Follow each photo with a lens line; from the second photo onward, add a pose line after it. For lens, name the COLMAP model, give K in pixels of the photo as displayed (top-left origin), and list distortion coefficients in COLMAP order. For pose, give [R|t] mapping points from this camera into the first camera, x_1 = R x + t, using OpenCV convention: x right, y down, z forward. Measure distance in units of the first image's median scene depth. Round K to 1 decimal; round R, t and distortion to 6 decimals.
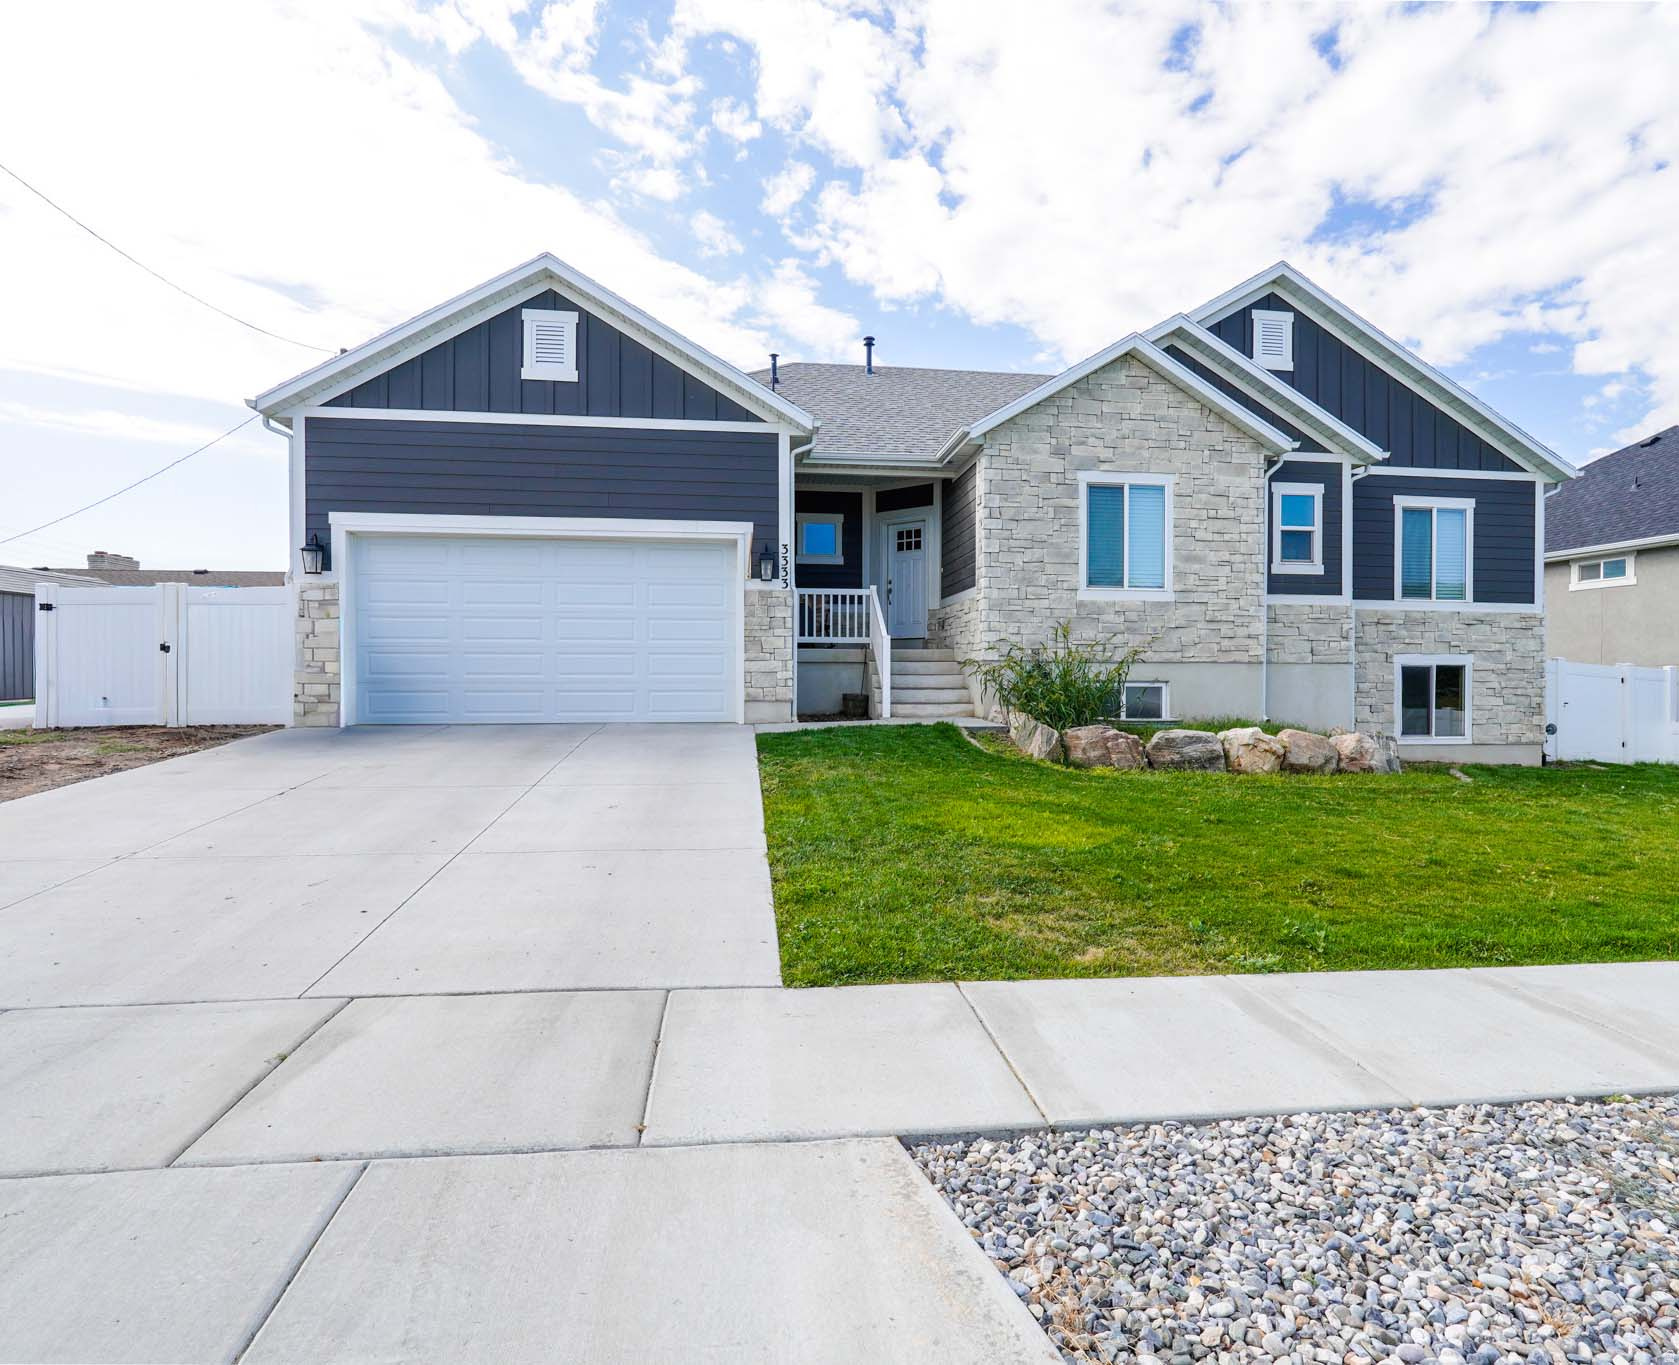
lens RADIAL K [[912.6, 0, 839.5], [0, 912.6, 682.5], [0, 0, 1]] dist [-0.005136, -0.000508]
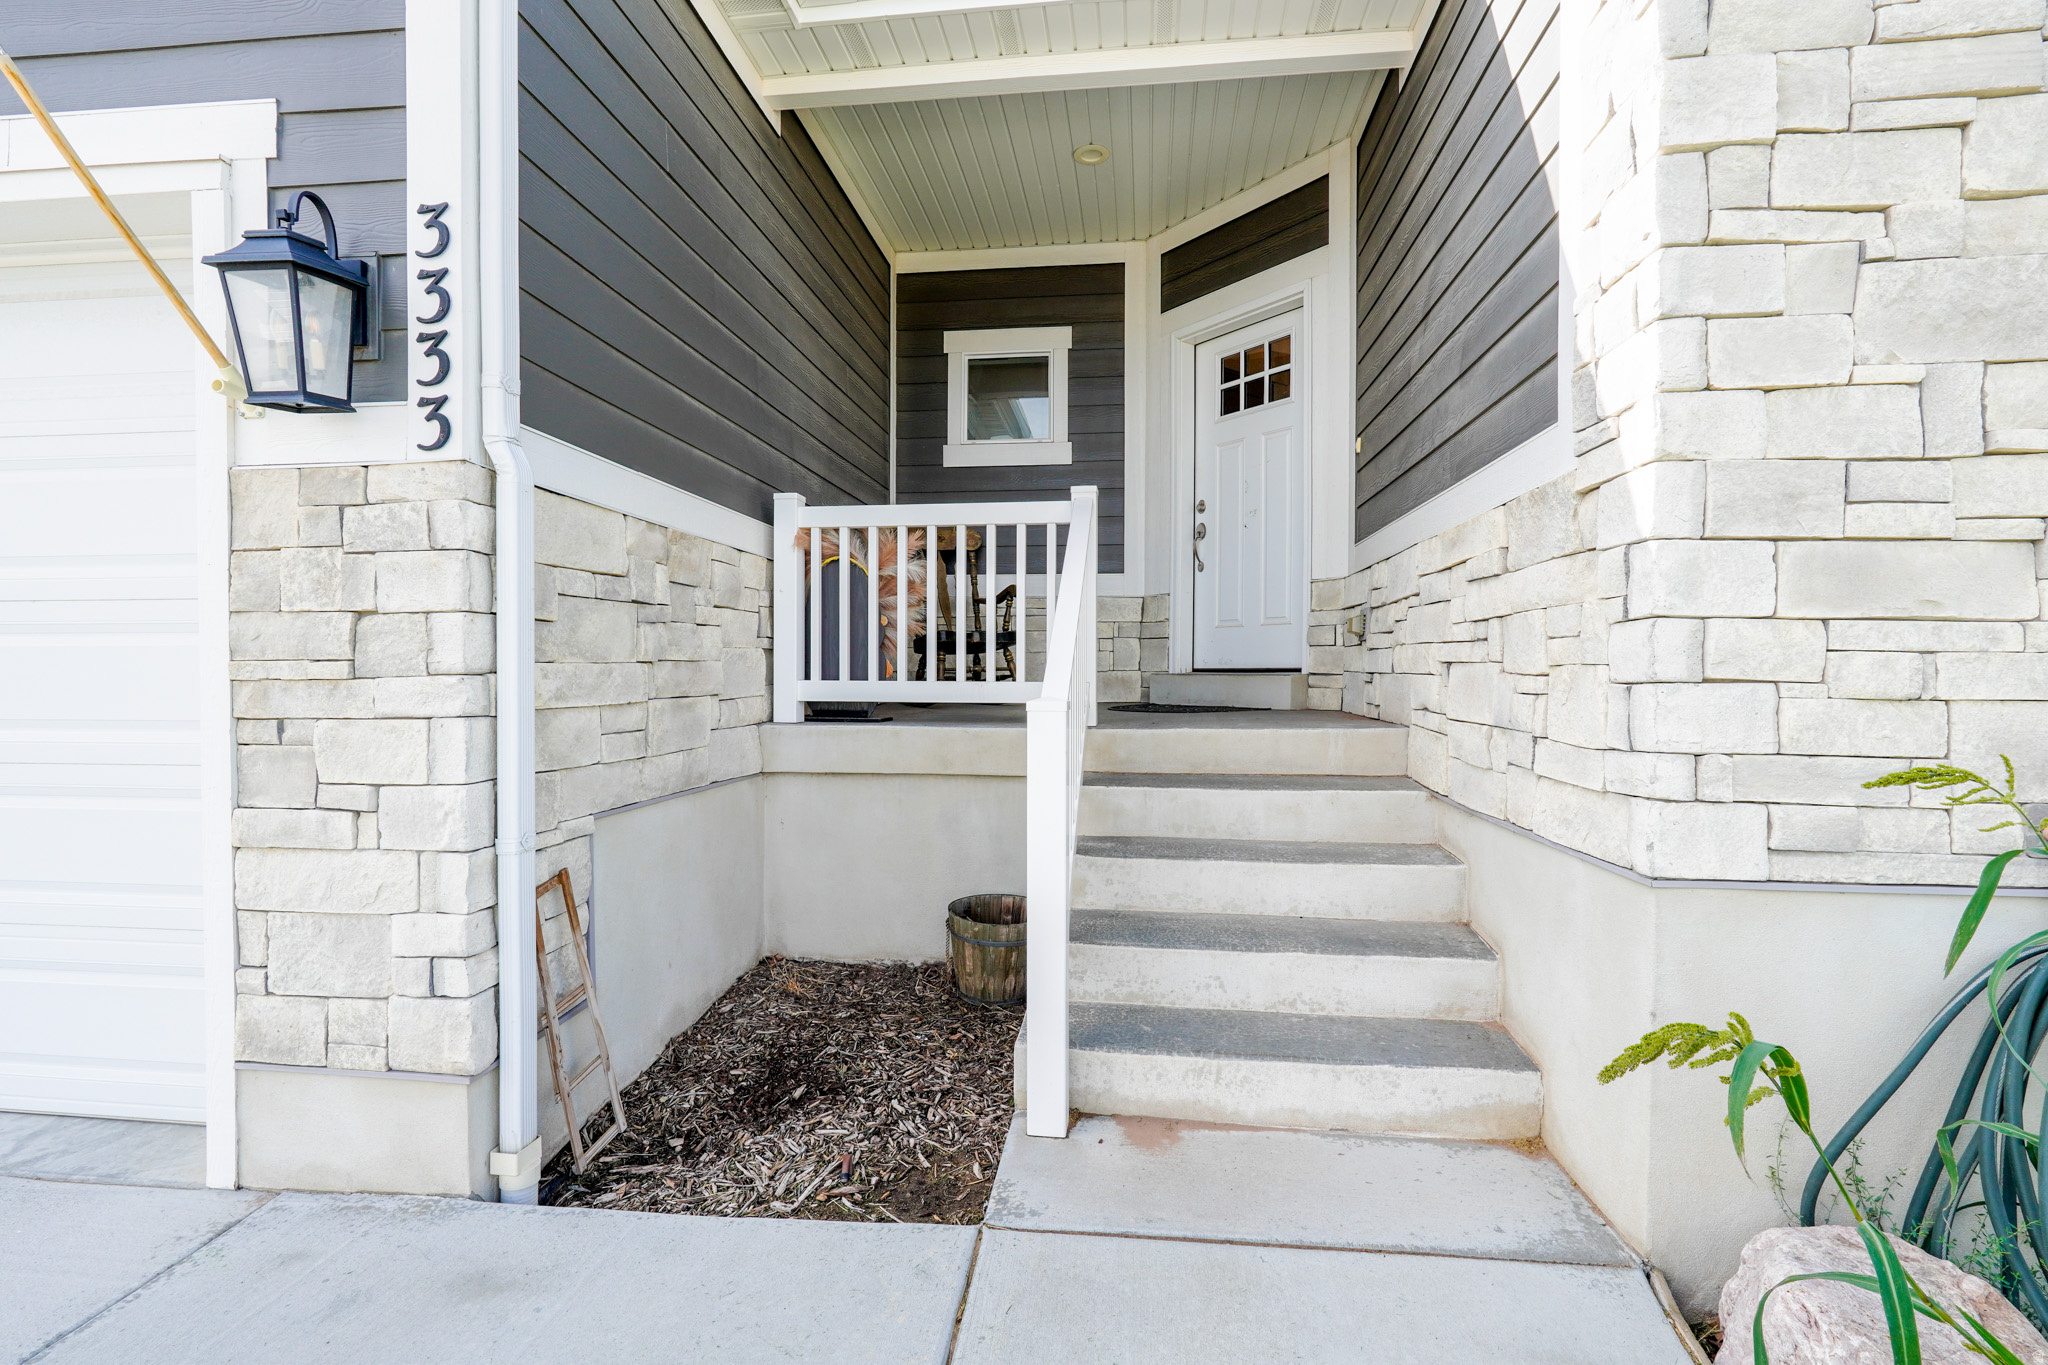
lens RADIAL K [[910.5, 0, 1024.0], [0, 910.5, 682.5], [0, 0, 1]] dist [-0.001993, -0.000058]
pose [[0.971931, 0.001778, -0.235261, 0.089722], [-0.000649, 0.999988, 0.004878, -0.055262], [0.235267, -0.004588, 0.971920, 0.806644]]
